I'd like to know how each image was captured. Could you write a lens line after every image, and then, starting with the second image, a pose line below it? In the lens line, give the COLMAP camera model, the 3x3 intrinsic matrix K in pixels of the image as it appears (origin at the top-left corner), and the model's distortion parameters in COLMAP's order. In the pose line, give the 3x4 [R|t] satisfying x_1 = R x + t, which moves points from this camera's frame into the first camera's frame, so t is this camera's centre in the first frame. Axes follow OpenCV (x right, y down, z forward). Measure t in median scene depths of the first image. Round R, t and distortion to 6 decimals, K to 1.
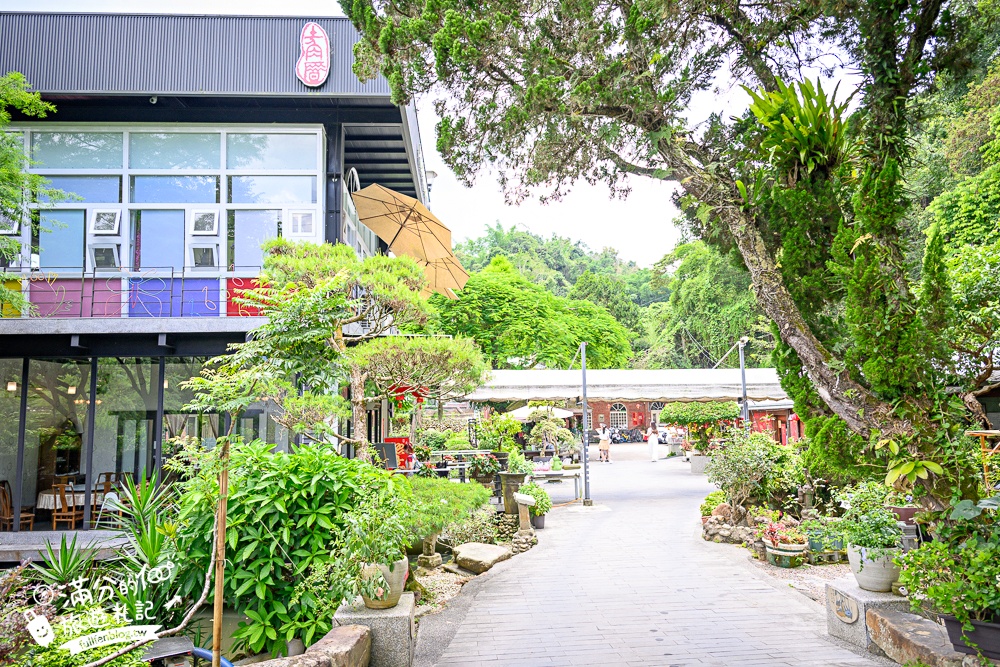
lens RADIAL K [[685.7, 0, 500.0], [0, 685.7, 333.5], [0, 0, 1]] dist [-0.001724, 0.002270]
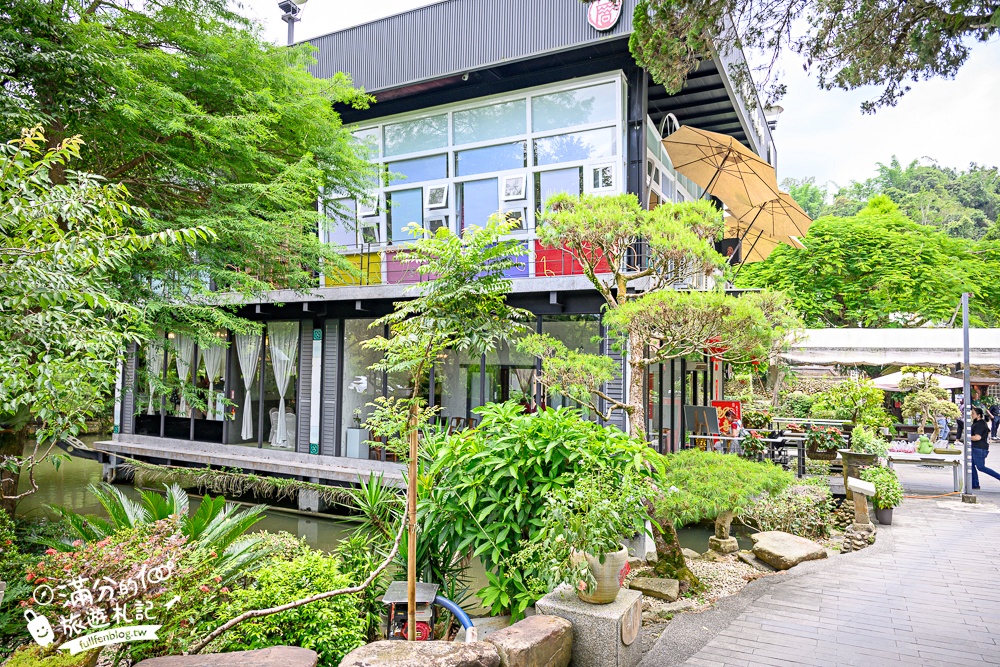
lens RADIAL K [[662.0, 0, 500.0], [0, 662.0, 333.5], [0, 0, 1]] dist [-0.003153, 0.000235]
pose [[0.854458, 0.005619, -0.519490, 0.075619], [0.026416, 0.998178, 0.054246, 0.004790], [0.518849, -0.060074, 0.852753, 0.113064]]
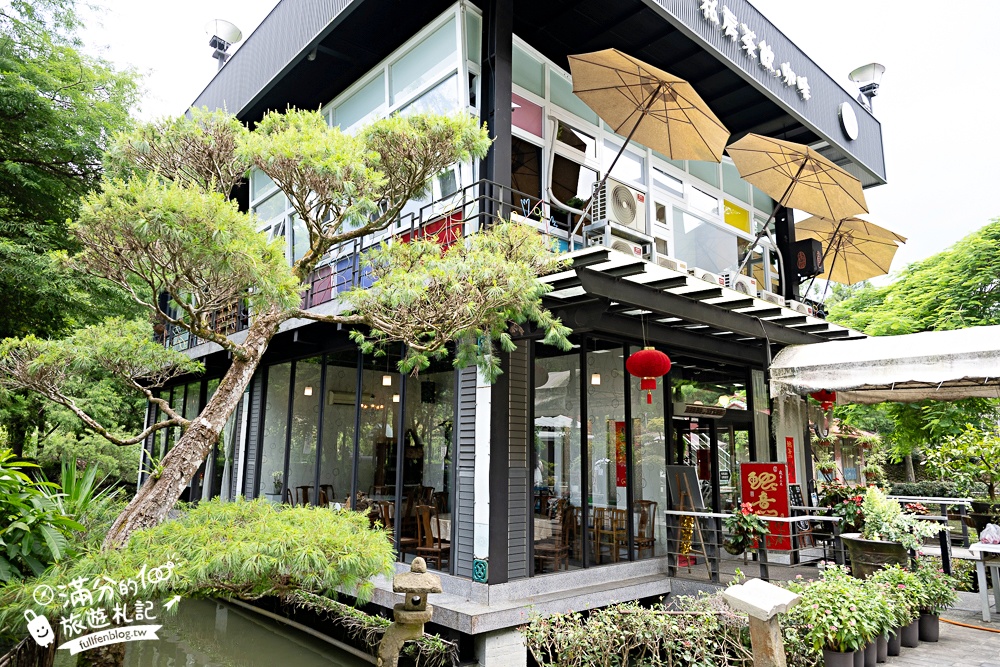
lens RADIAL K [[662.0, 0, 500.0], [0, 662.0, 333.5], [0, 0, 1]] dist [-0.003153, 0.000235]
pose [[0.620411, -0.118600, -0.775258, 0.261551], [0.065170, 0.992877, -0.099739, 0.112692], [0.781565, 0.011356, 0.623721, 0.622153]]
